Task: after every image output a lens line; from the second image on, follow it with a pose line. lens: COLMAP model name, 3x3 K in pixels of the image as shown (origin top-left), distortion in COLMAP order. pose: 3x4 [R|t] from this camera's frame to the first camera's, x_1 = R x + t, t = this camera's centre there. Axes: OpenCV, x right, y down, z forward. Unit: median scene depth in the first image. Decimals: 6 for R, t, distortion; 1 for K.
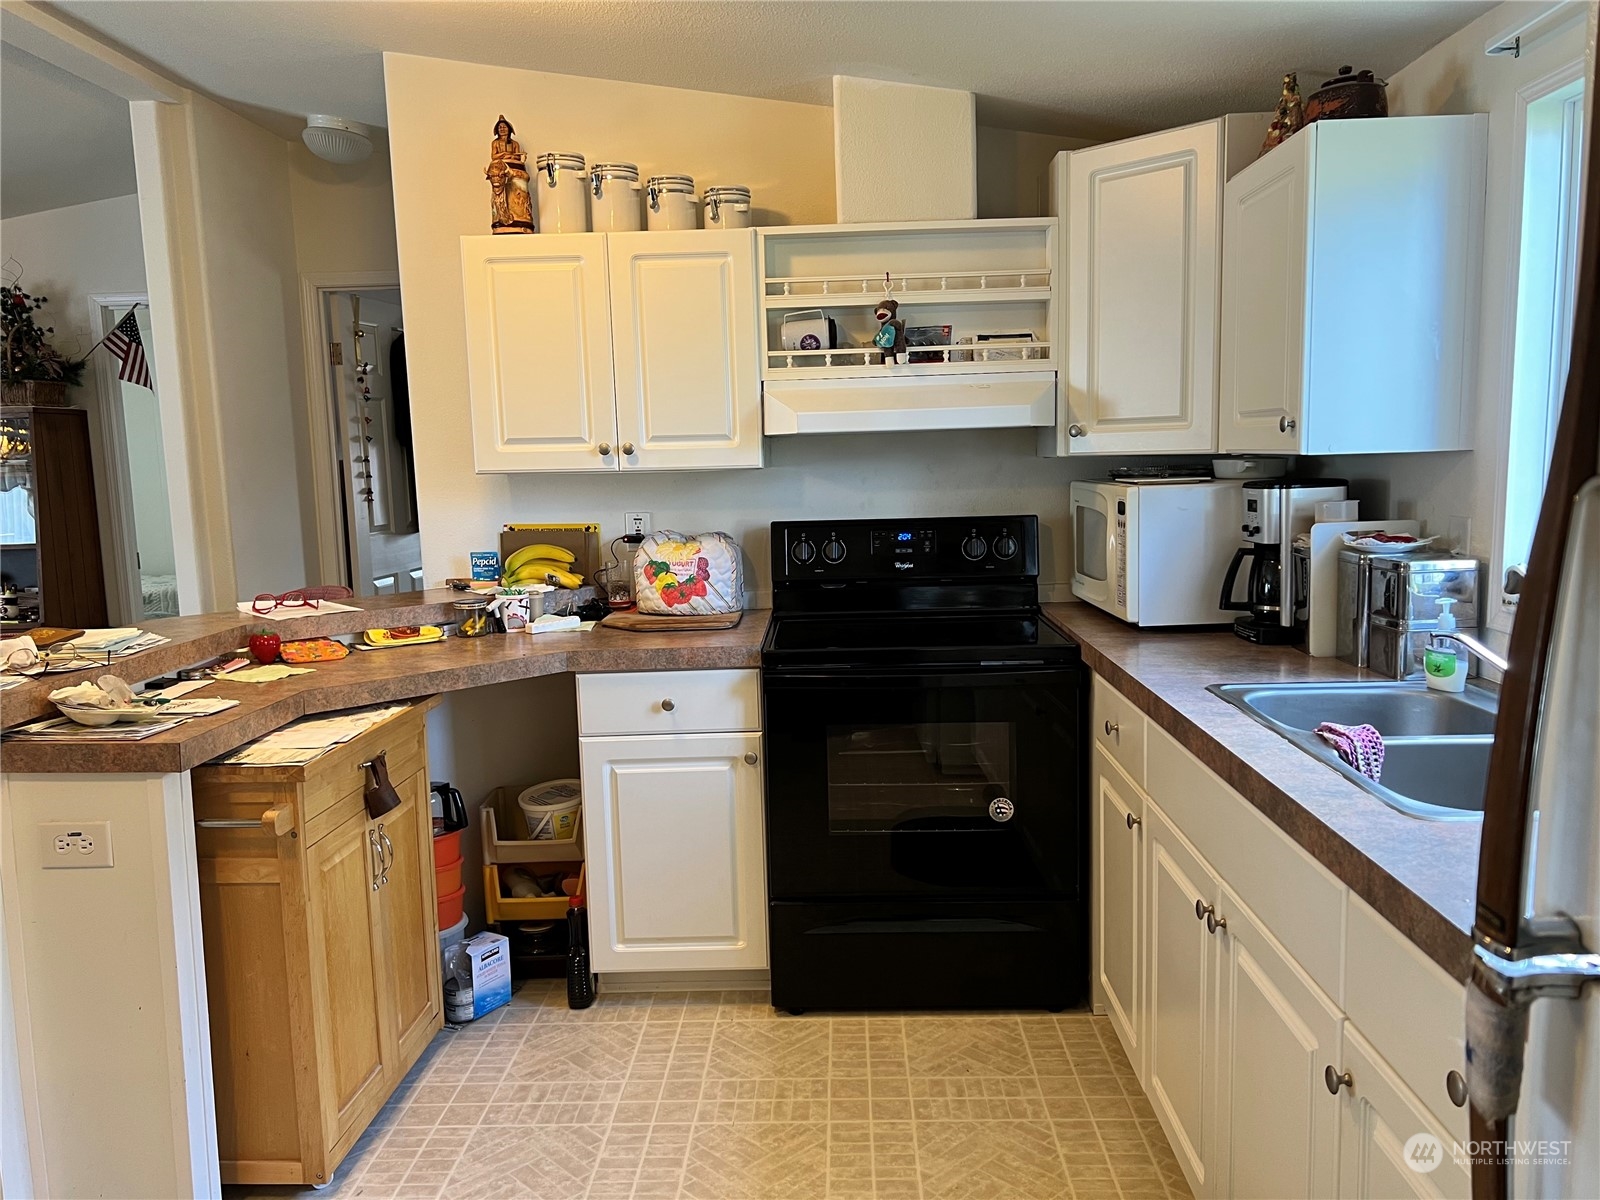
lens RADIAL K [[1203.4, 0, 800.0], [0, 1203.4, 600.0], [0, 0, 1]] dist [0.100402, -0.151695]
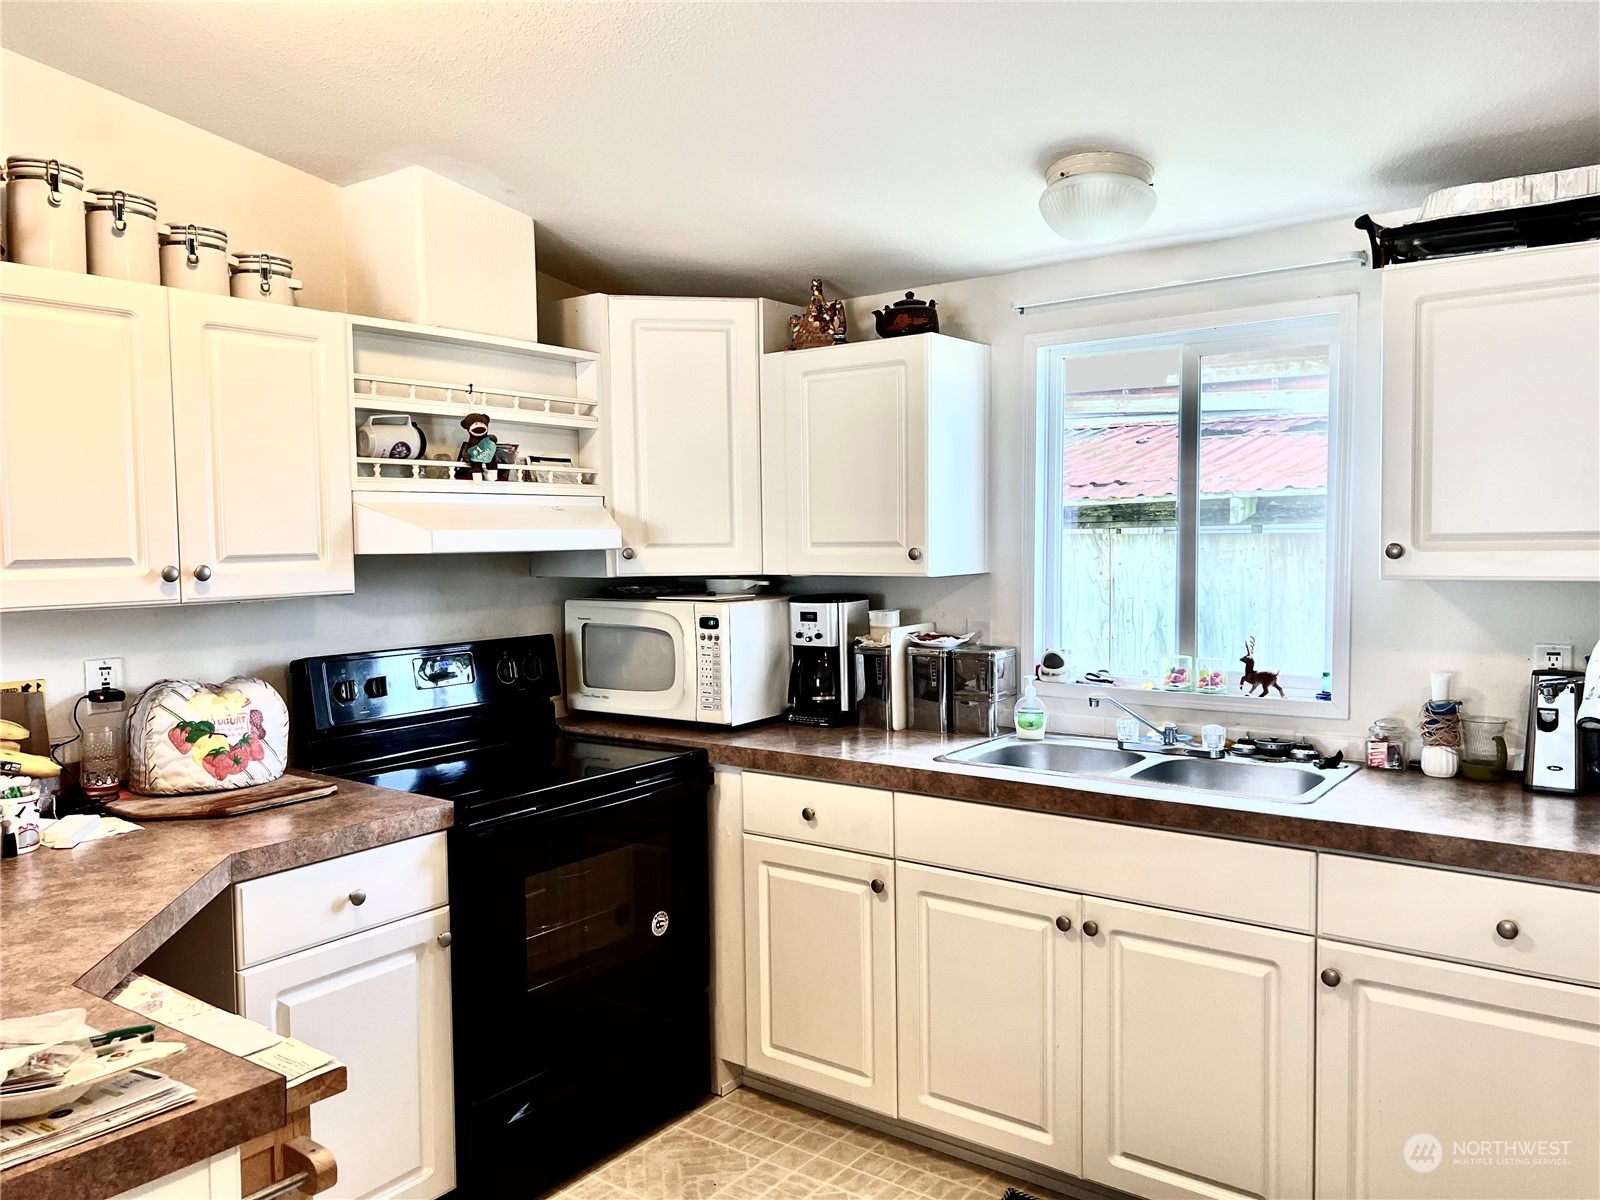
lens RADIAL K [[1174.9, 0, 800.0], [0, 1174.9, 600.0], [0, 0, 1]] dist [0.012836, -0.004100]
pose [[0.580838, -0.027045, 0.813570, -0.518466], [0.101556, 0.994047, -0.039460, -0.042237], [-0.807660, 0.105543, 0.580126, 0.281815]]
